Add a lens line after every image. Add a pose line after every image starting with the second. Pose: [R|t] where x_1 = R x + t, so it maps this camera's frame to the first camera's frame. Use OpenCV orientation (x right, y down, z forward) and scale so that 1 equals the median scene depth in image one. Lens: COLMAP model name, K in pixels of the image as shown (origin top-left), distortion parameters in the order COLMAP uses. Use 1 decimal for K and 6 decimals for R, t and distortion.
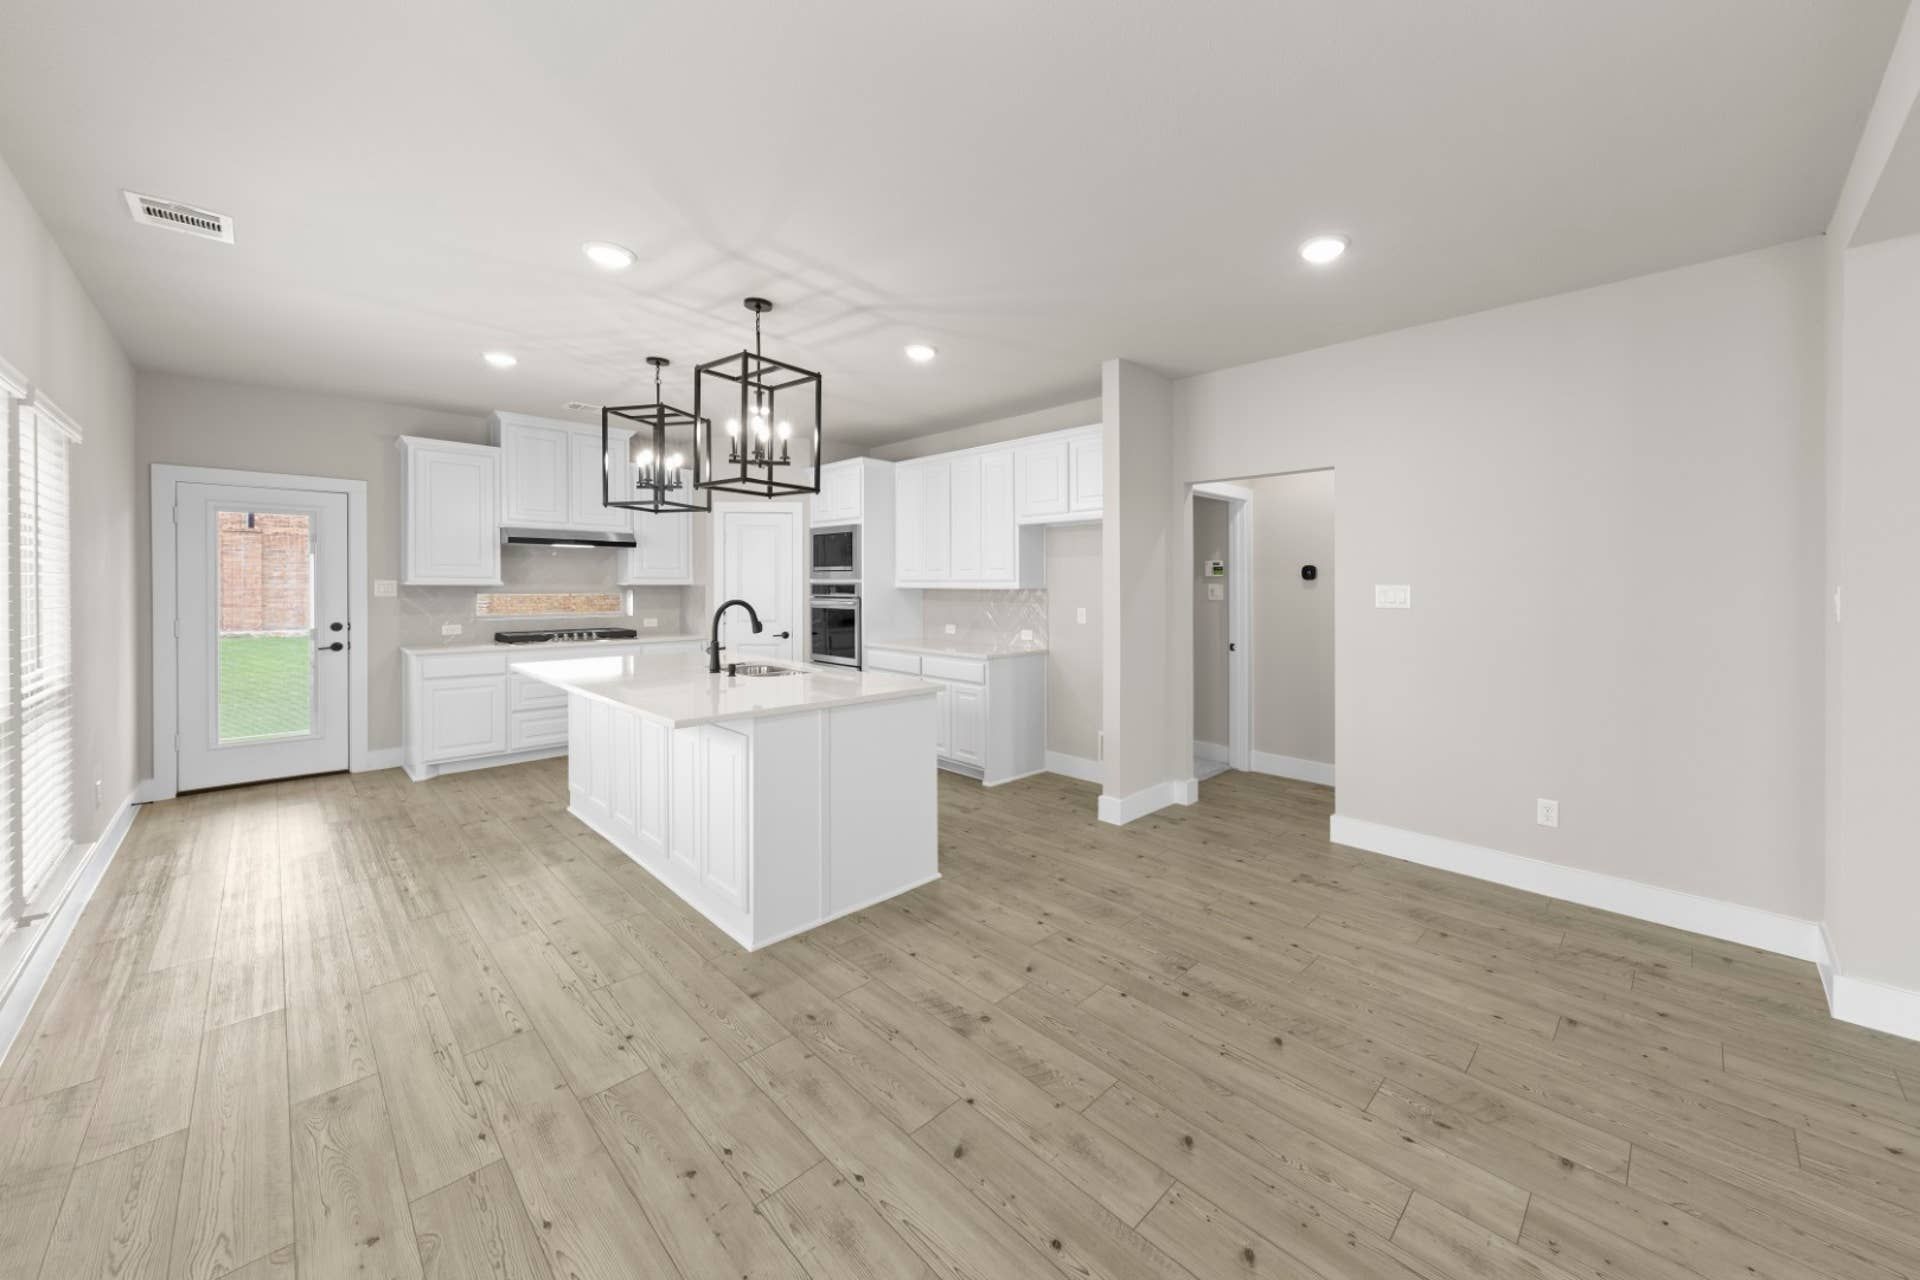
lens RADIAL K [[694.7, 0, 1035.8], [0, 694.7, 597.9], [0, 0, 1]] dist [0.008975, -0.003287]
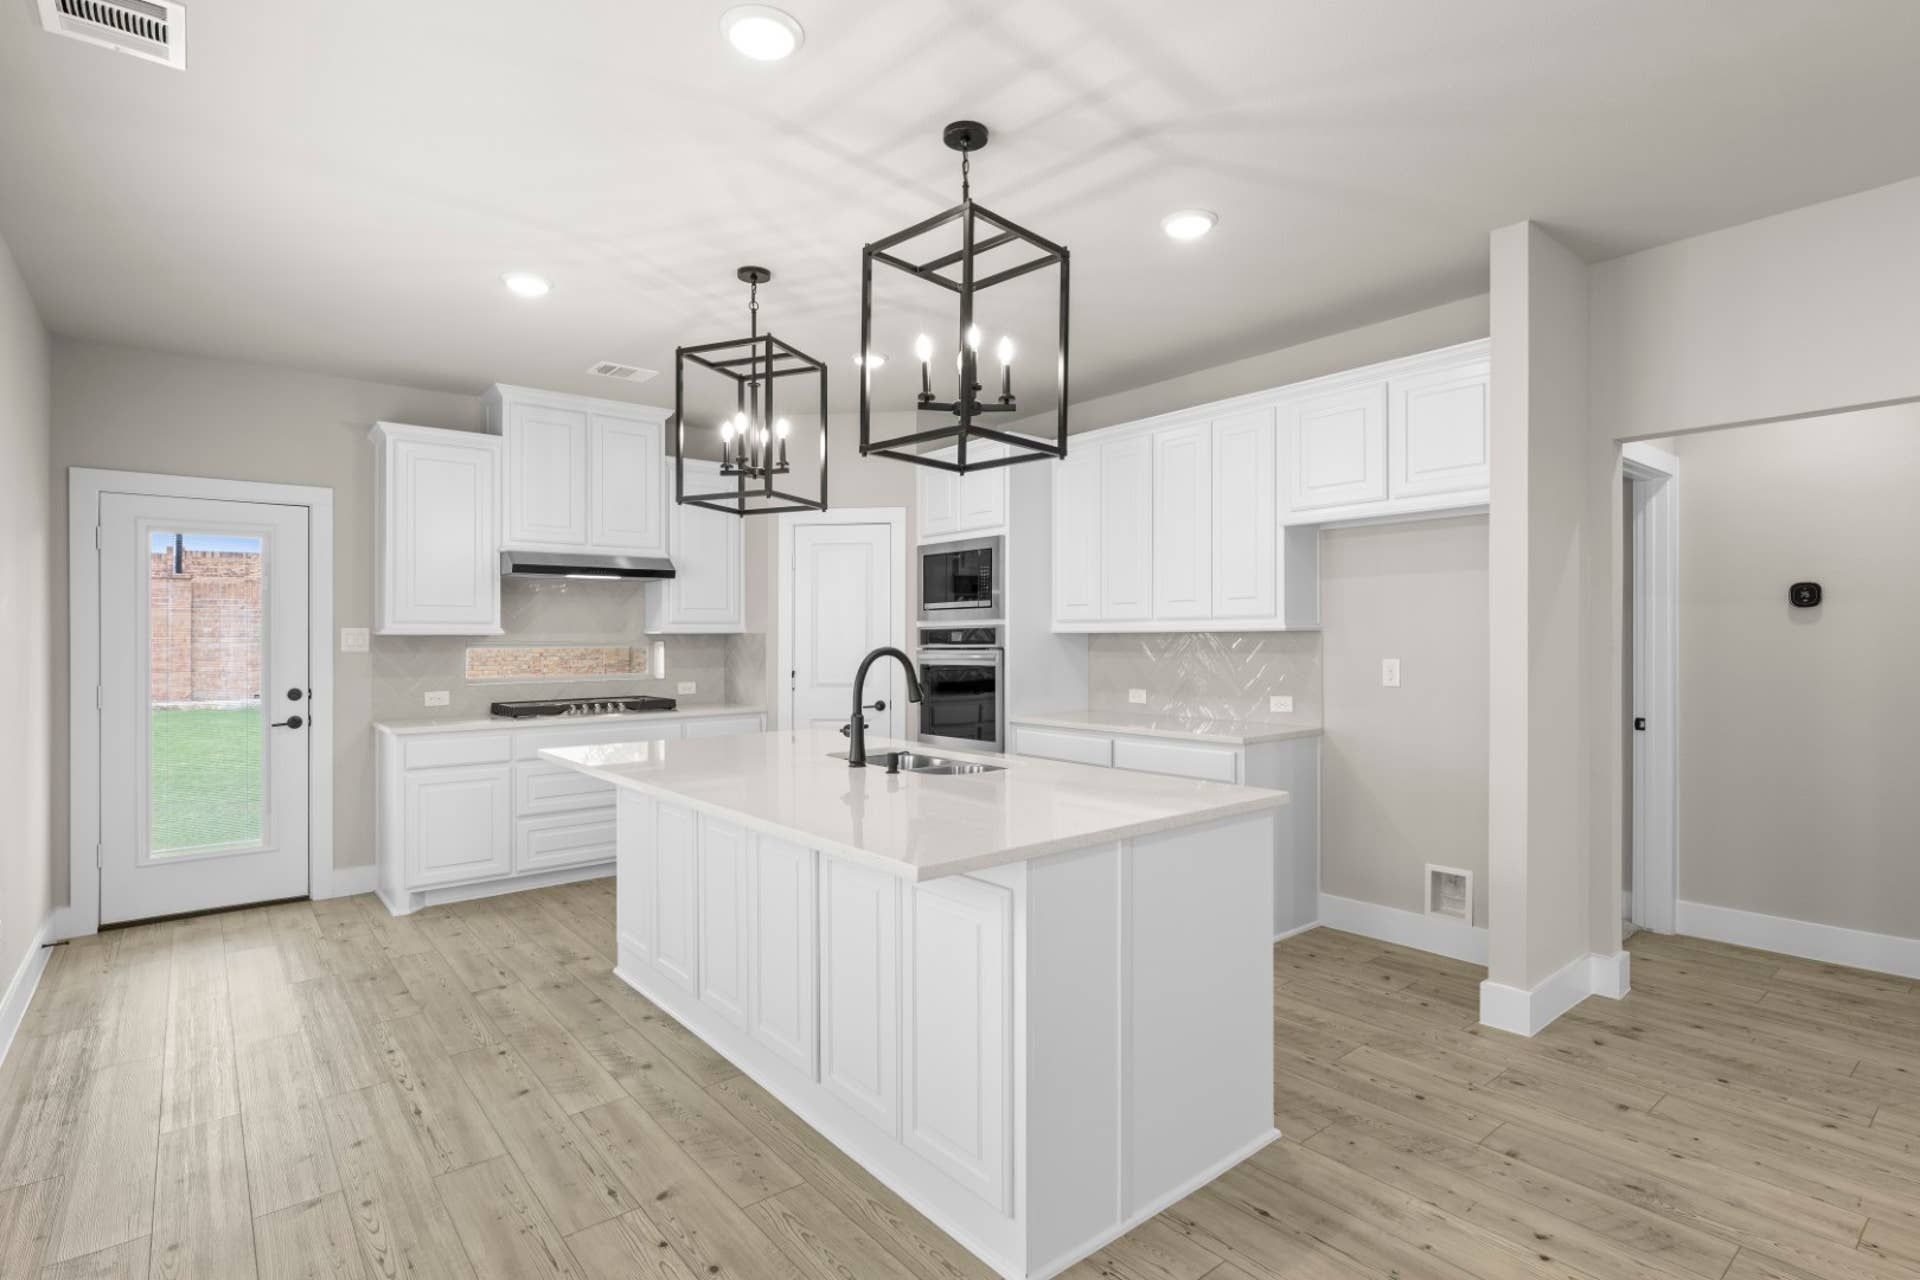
lens RADIAL K [[923.6, 0, 974.0], [0, 923.6, 646.5], [0, 0, 1]] dist [-0.002523, 0.000682]
pose [[0.991793, -0.009830, -0.127472, -0.221853], [0.008410, 0.999897, -0.011671, 0.010891], [0.127573, 0.010504, 0.991774, 0.178797]]
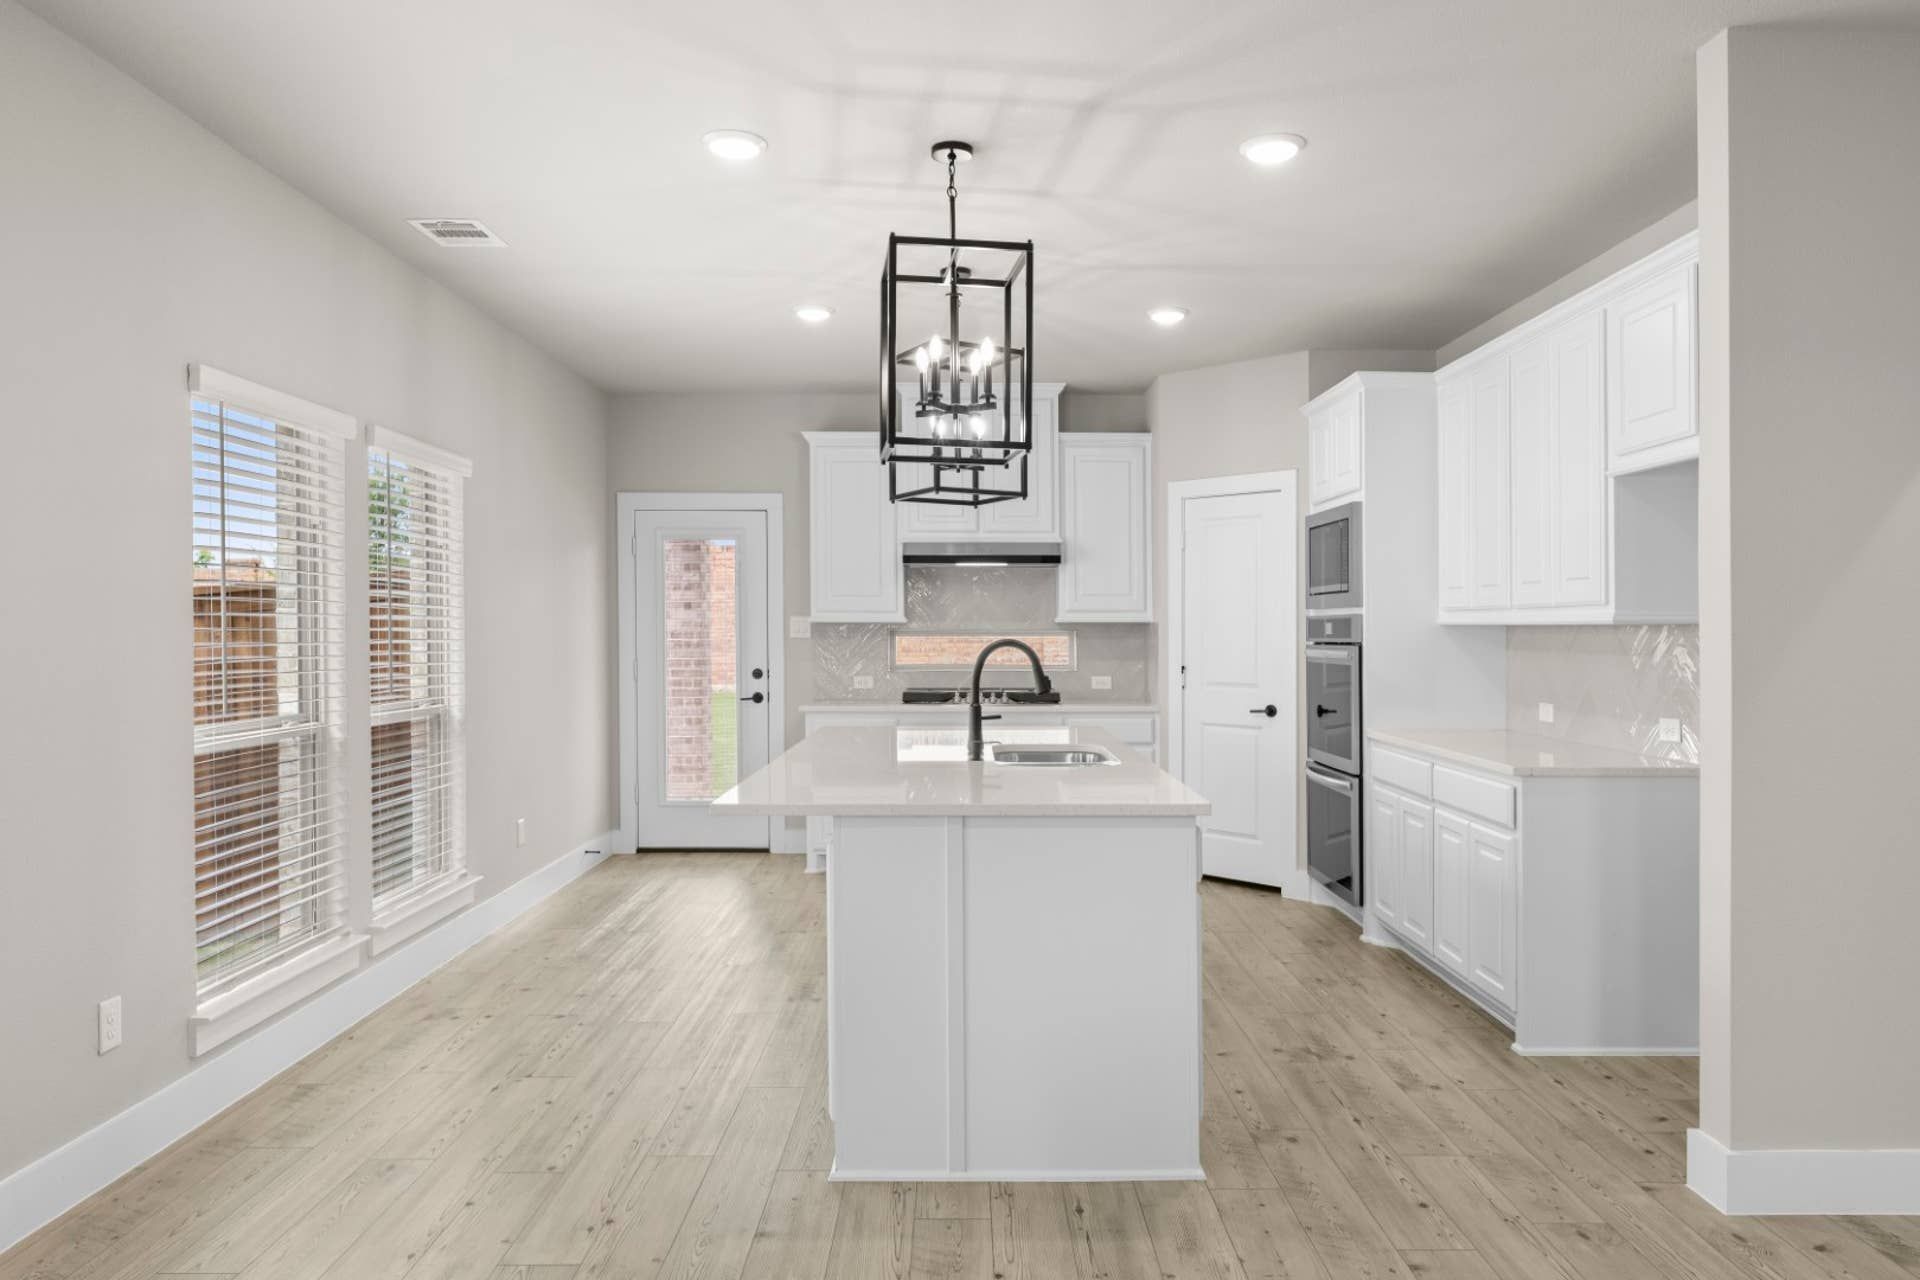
lens RADIAL K [[1292.5, 0, 1010.3], [0, 1292.5, 664.4], [0, 0, 1]] dist [0.001309, 0.002045]
pose [[0.687626, 0.017431, -0.725856, 0.351958], [-0.014797, 0.999841, 0.009993, 0.013065], [0.725915, 0.003869, 0.687774, 0.191078]]
